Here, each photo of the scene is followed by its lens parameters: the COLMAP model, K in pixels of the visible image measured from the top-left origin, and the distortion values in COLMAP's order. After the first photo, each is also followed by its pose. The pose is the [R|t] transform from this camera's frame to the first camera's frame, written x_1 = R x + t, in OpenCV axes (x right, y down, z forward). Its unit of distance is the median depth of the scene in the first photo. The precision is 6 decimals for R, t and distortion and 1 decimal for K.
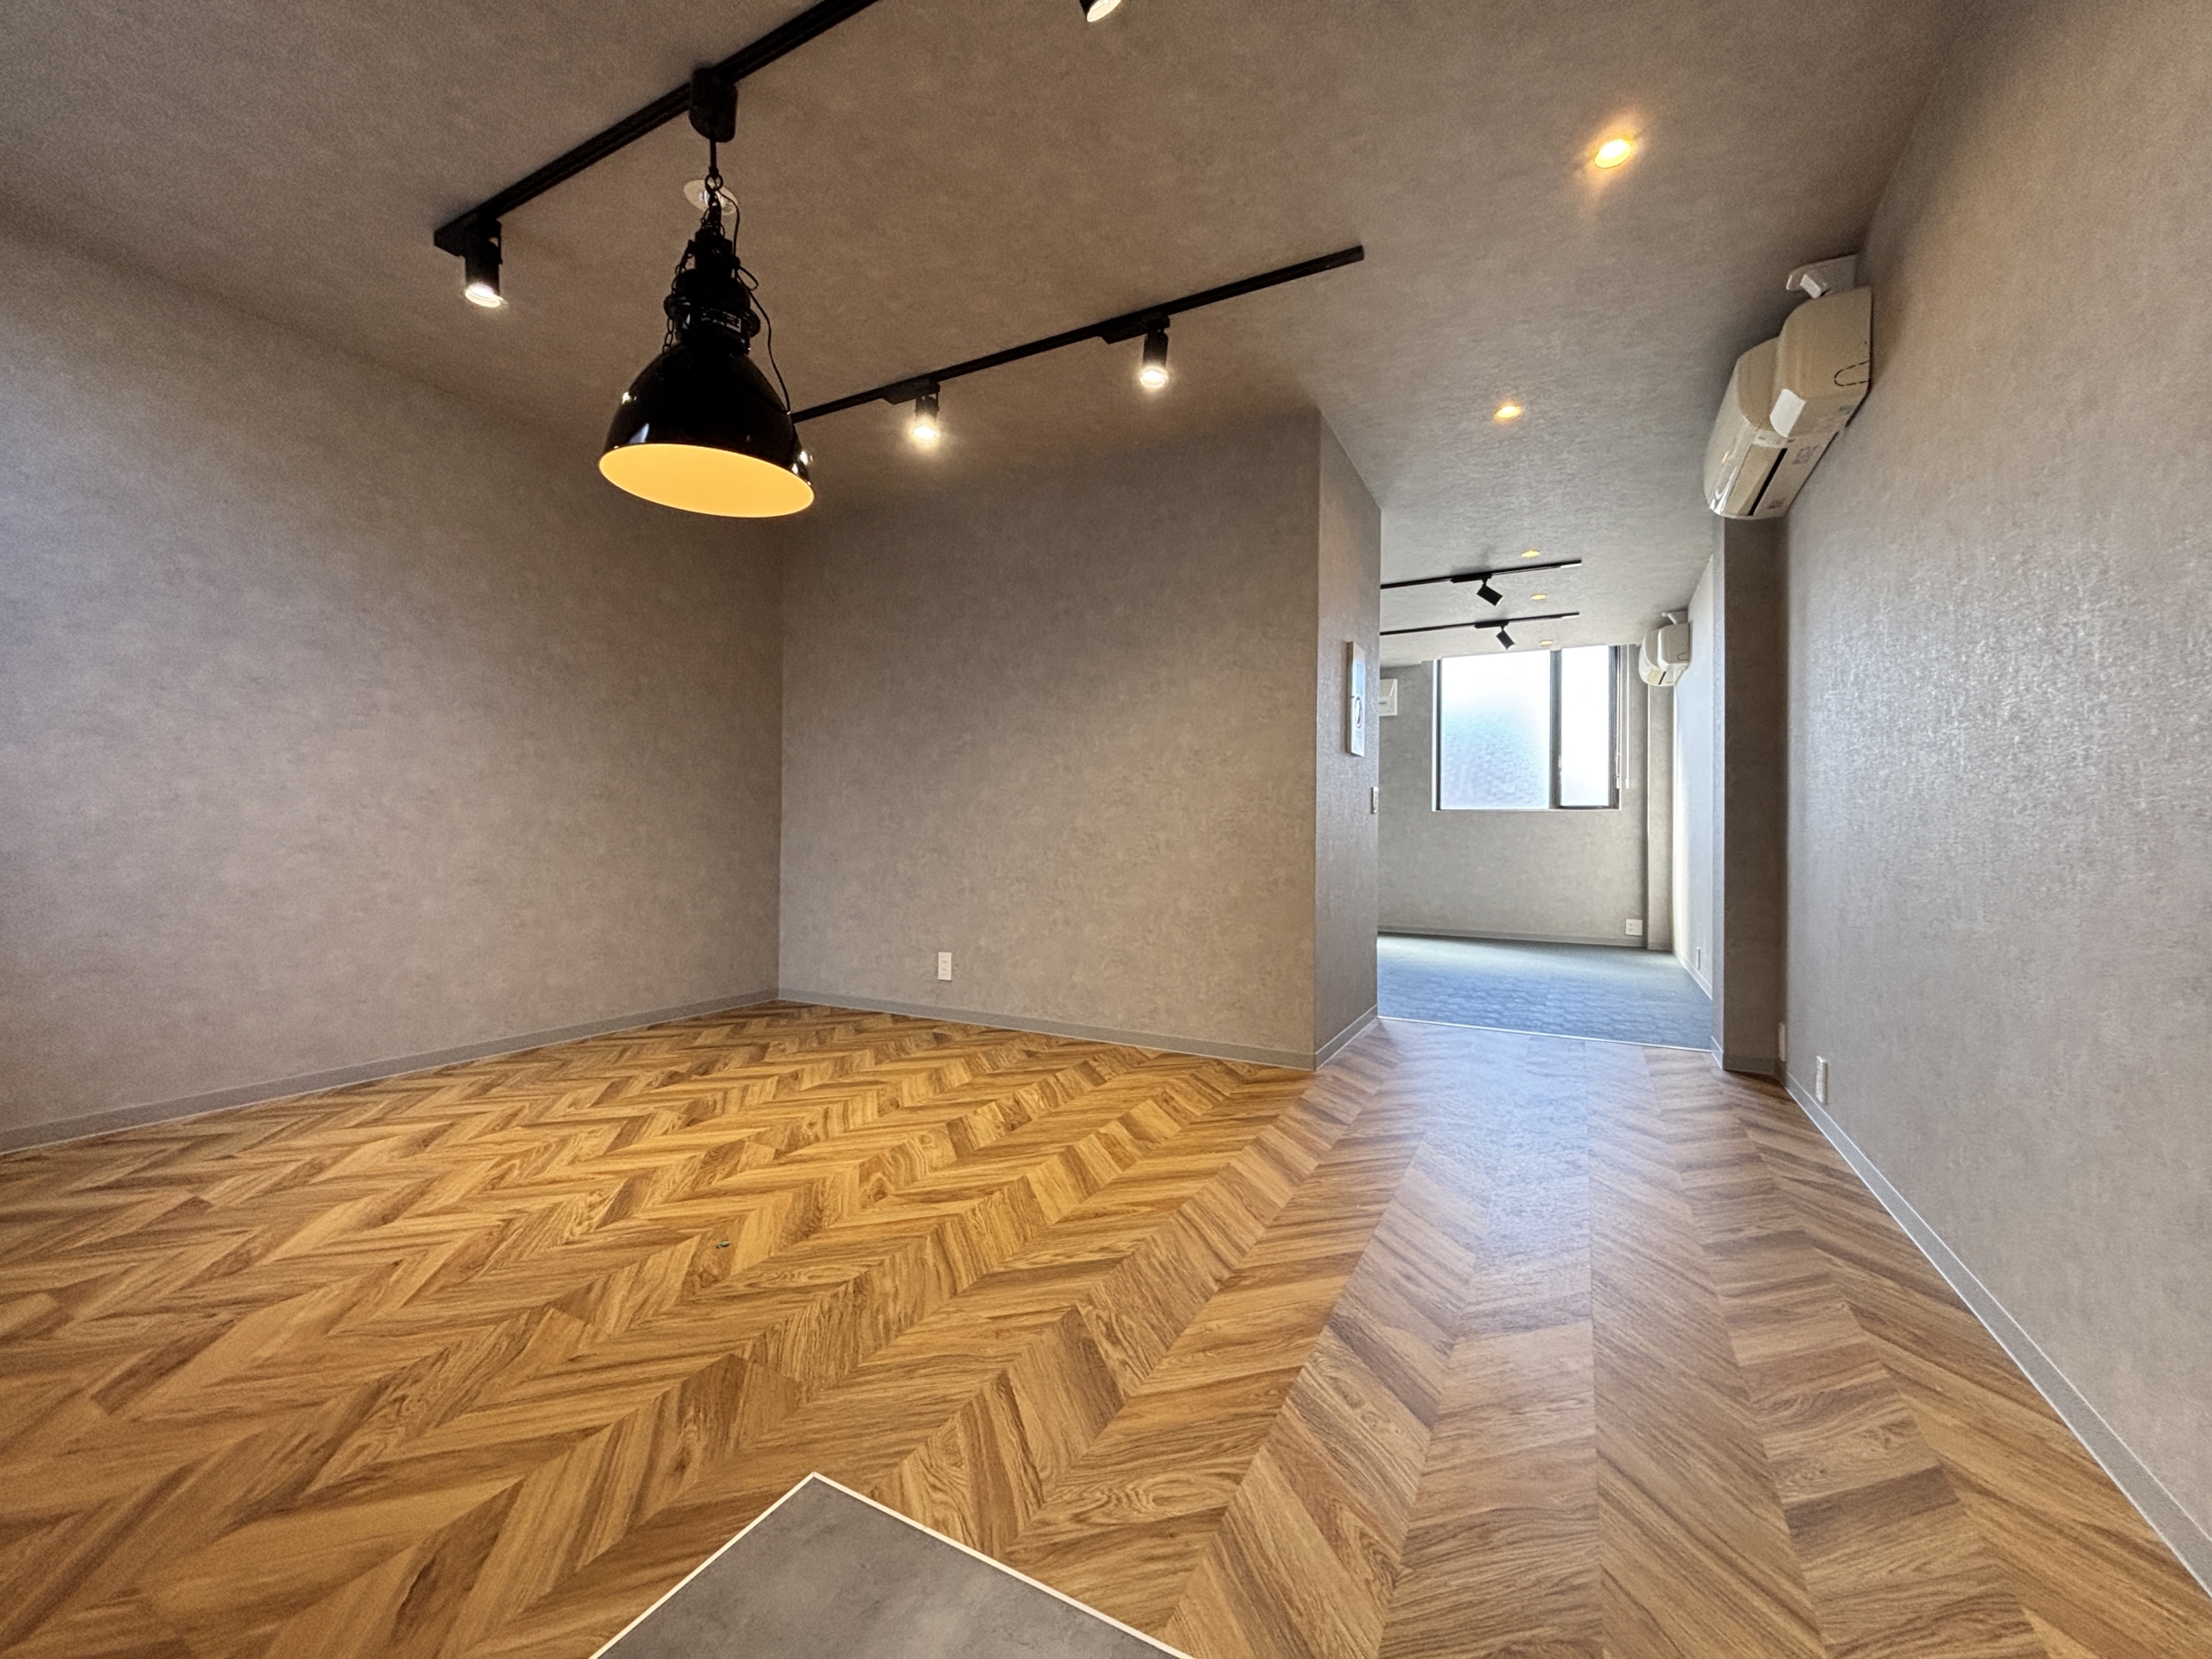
lens RADIAL K [[883.4, 0, 1092.6], [0, 883.4, 830.6], [0, 0, 1]] dist [0.002090, -0.000344]
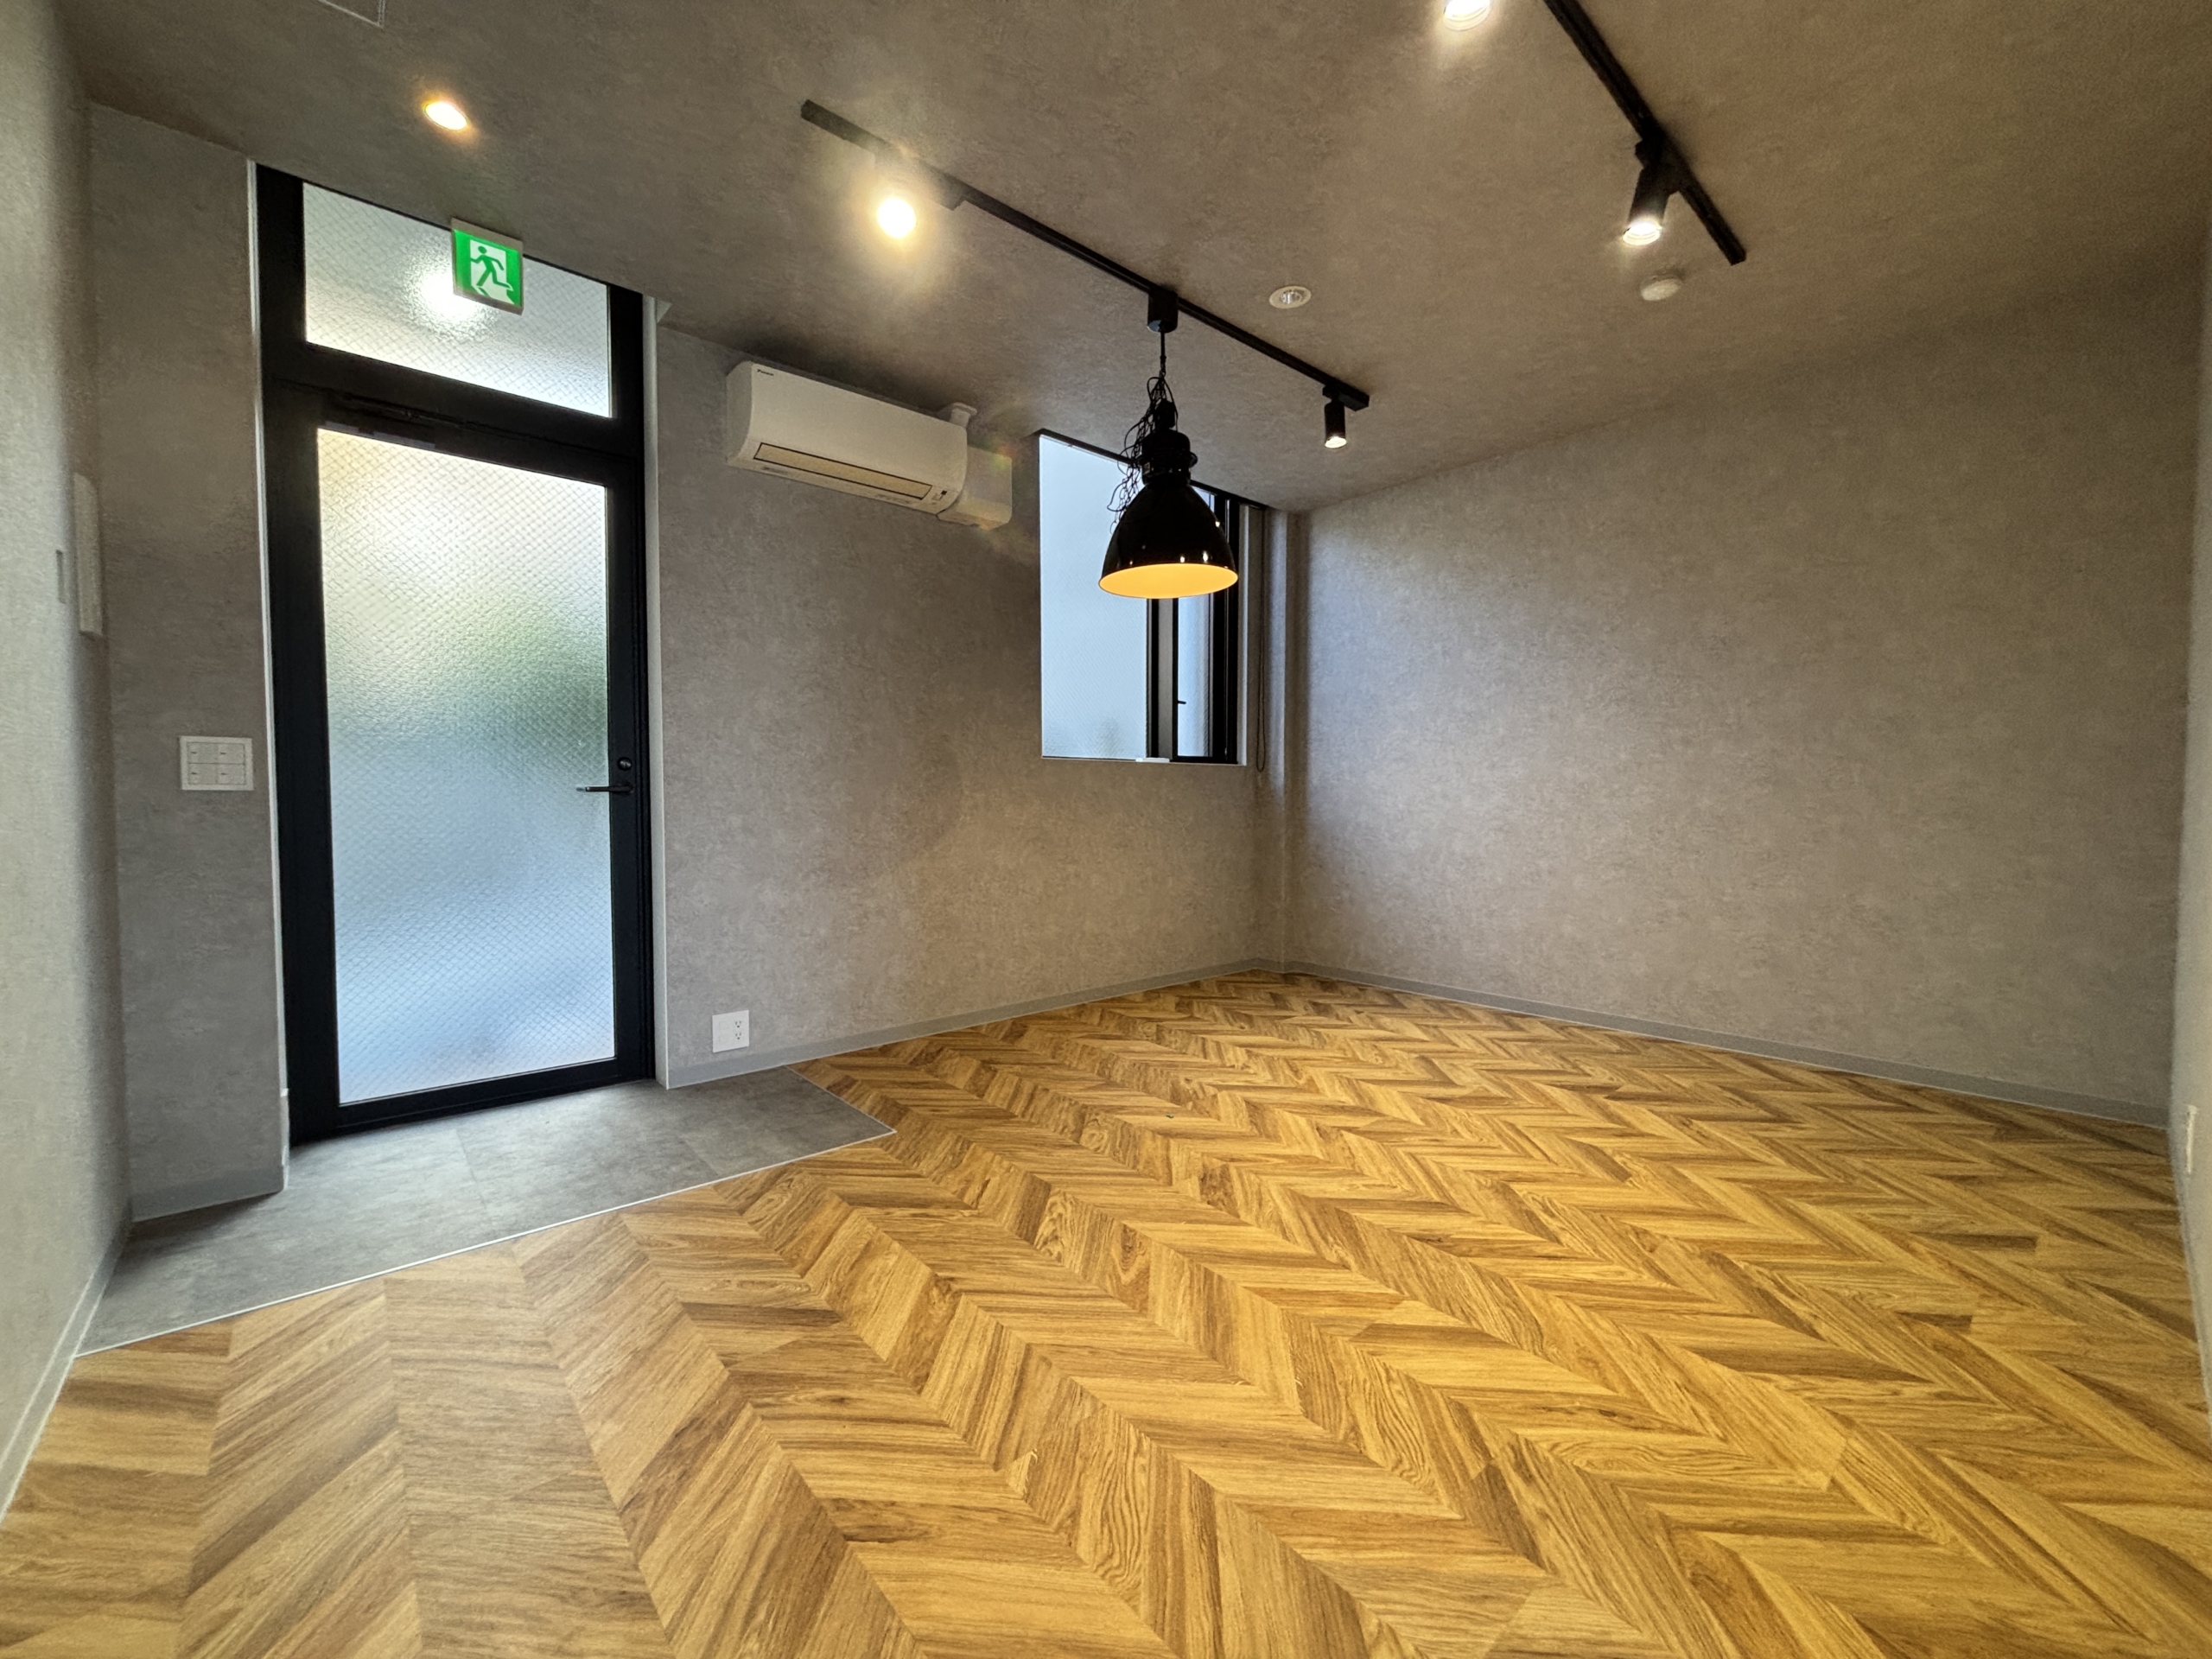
lens RADIAL K [[883.4, 0, 1107.8], [0, 883.4, 823.5], [0, 0, 1]] dist [0.002090, -0.000344]
pose [[-0.332677, 0.022613, -0.942770, 0.779627], [-0.000956, 0.999704, 0.024316, -0.029187], [0.943040, 0.008990, -0.332557, 1.139314]]
